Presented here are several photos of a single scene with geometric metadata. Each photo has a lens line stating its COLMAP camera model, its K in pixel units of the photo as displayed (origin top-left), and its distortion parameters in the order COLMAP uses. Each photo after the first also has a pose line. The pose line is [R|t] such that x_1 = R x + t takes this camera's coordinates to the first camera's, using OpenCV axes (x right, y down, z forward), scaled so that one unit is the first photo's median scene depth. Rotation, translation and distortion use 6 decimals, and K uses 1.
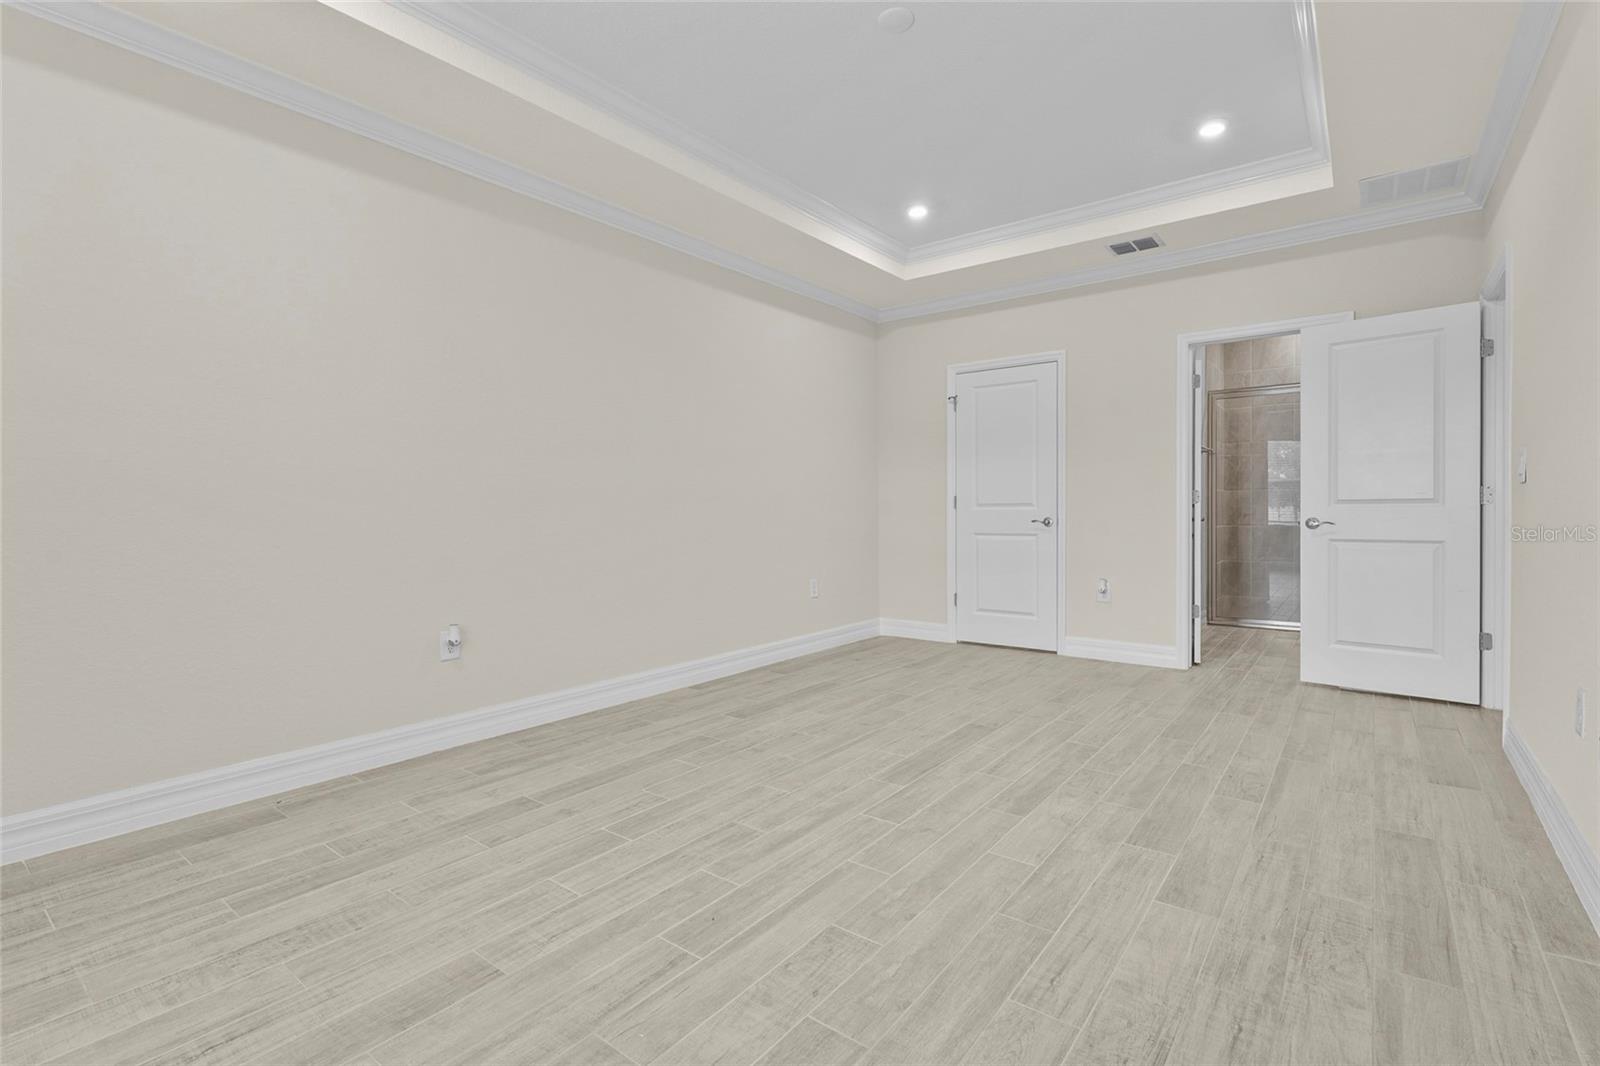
lens RADIAL K [[724.1, 0, 802.9], [0, 724.1, 527.8], [0, 0, 1]] dist [-0.003554, 0.001289]
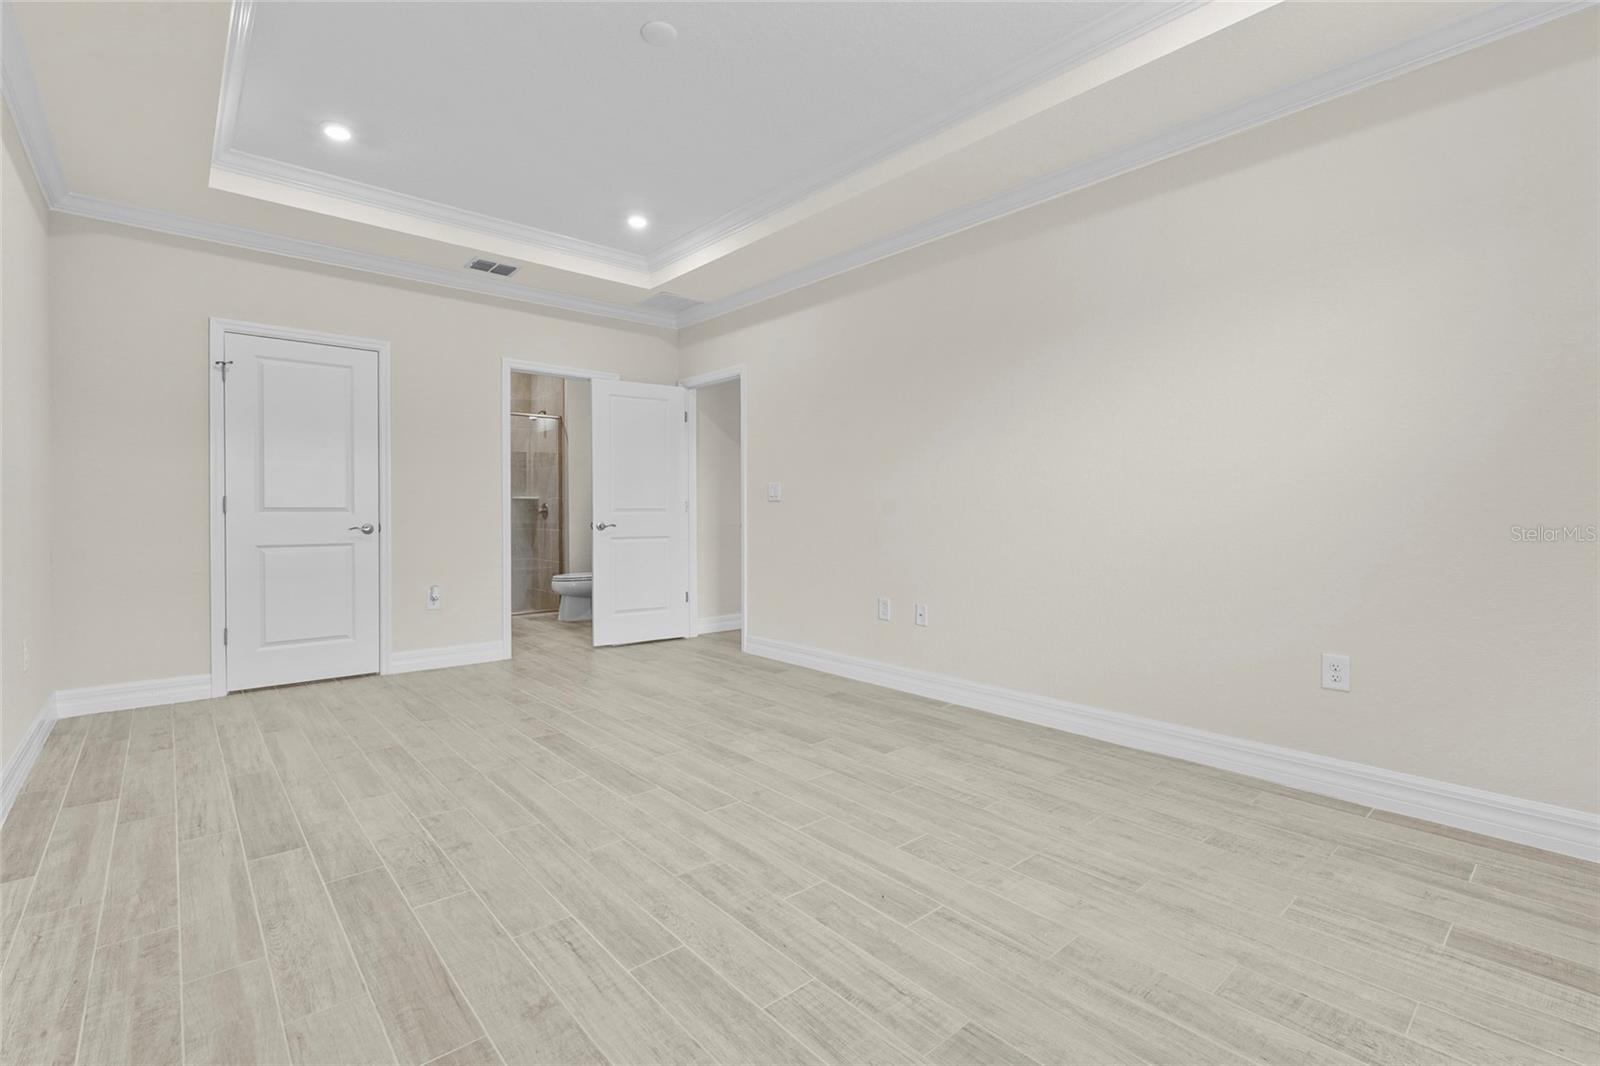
lens RADIAL K [[724.1, 0, 775.4], [0, 724.1, 515.8], [0, 0, 1]] dist [-0.003554, 0.001289]
pose [[0.211358, 0.003969, 0.977401, -0.757381], [0.023812, 0.999674, -0.009208, -0.007071], [-0.977119, 0.025220, 0.211194, 0.579241]]
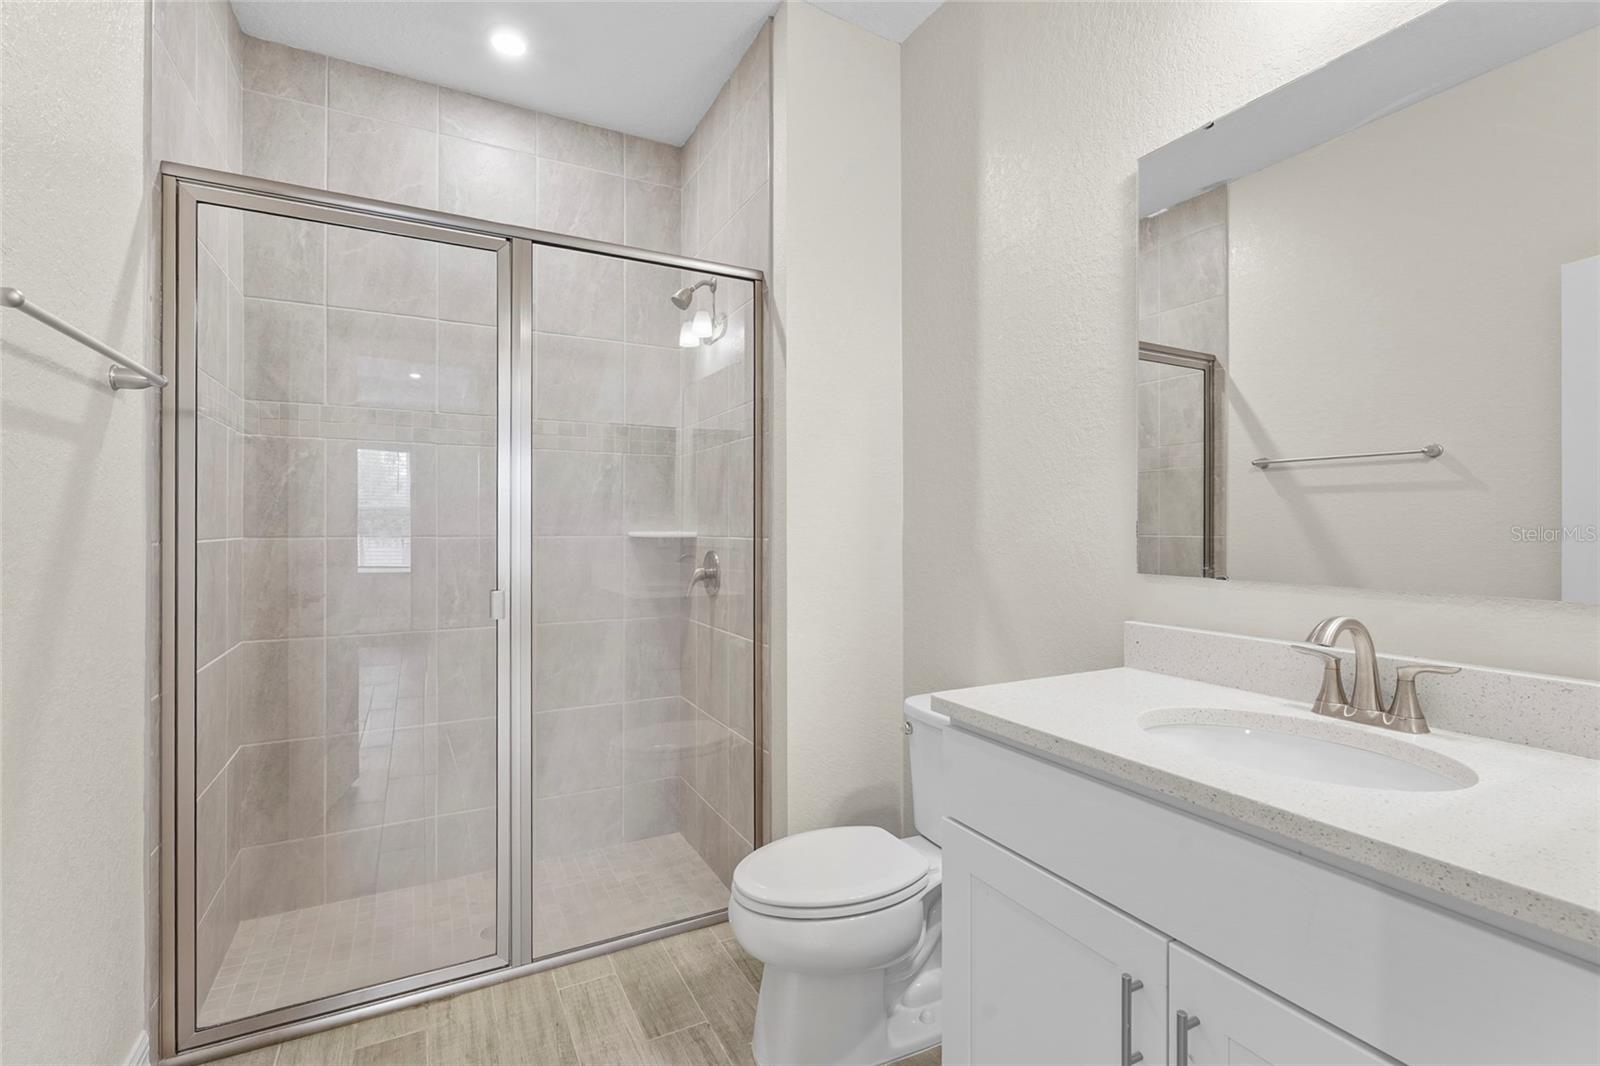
lens RADIAL K [[724.1, 0, 802.3], [0, 724.1, 526.0], [0, 0, 1]] dist [-0.003554, 0.001289]
pose [[0.413470, 0.014838, 0.910397, 0.933254], [0.014748, 0.999627, -0.022990, -0.107490], [-0.910398, 0.022932, 0.413097, 1.516824]]
